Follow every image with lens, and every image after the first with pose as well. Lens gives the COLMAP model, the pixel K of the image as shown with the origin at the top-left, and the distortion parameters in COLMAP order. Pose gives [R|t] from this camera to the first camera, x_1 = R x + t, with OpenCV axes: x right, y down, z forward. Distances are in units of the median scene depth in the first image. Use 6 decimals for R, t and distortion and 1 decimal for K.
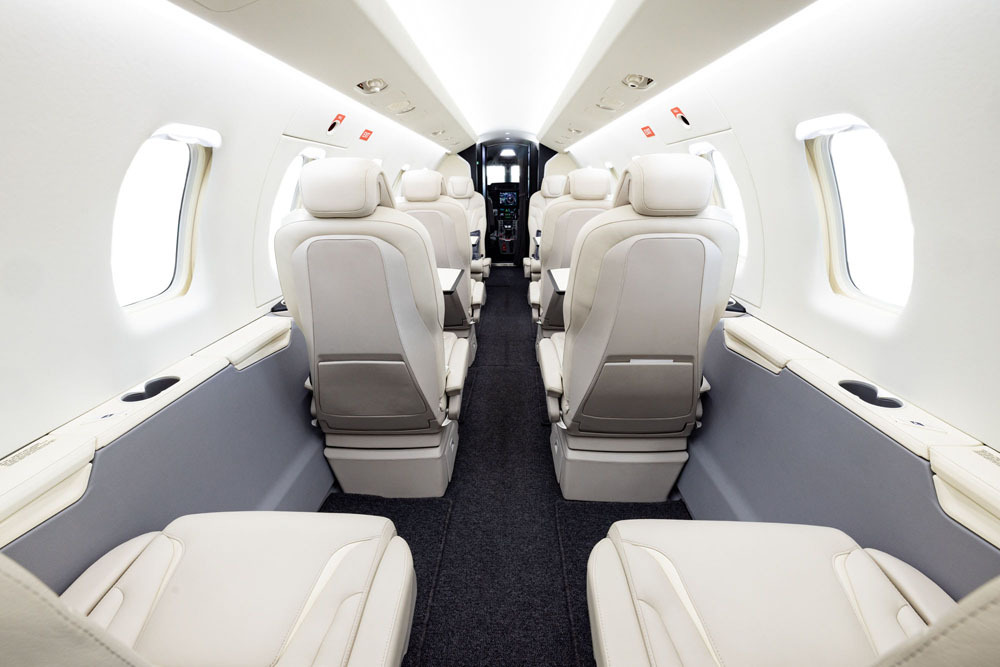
lens RADIAL K [[459.4, 0, 504.8], [0, 459.4, 349.1], [0, 0, 1]] dist [0.012407, 0.000079]
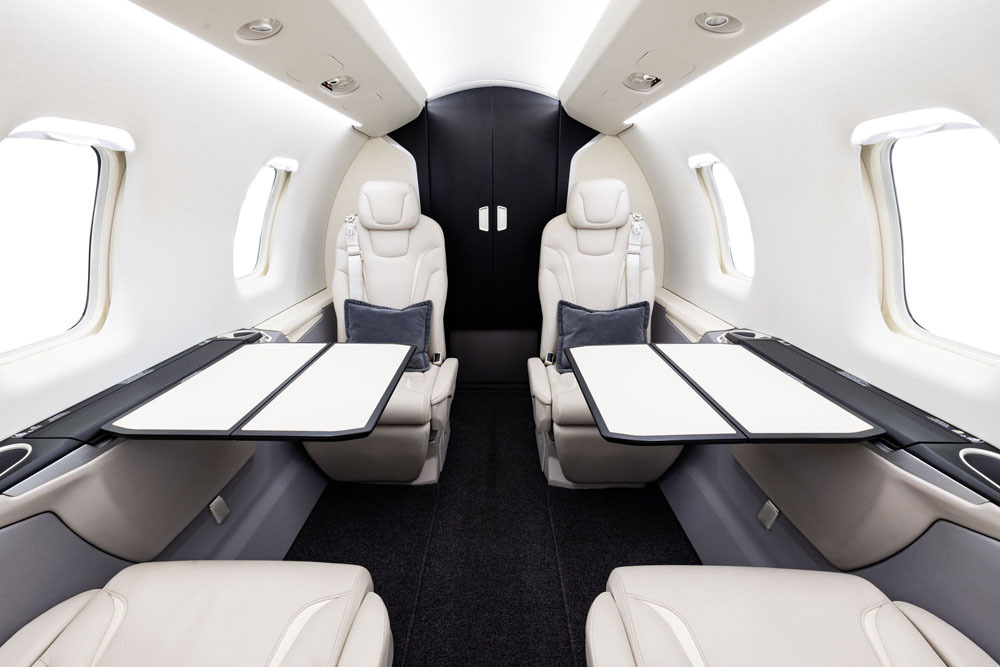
lens RADIAL K [[420.4, 0, 496.4], [0, 420.4, 334.9], [0, 0, 1]] dist [0.000936, 0.000498]
pose [[0.999978, -0.000069, 0.006678, 0.002799], [0.000254, 0.999616, -0.027695, -0.103405], [-0.006673, 0.027696, 0.999594, 0.286244]]
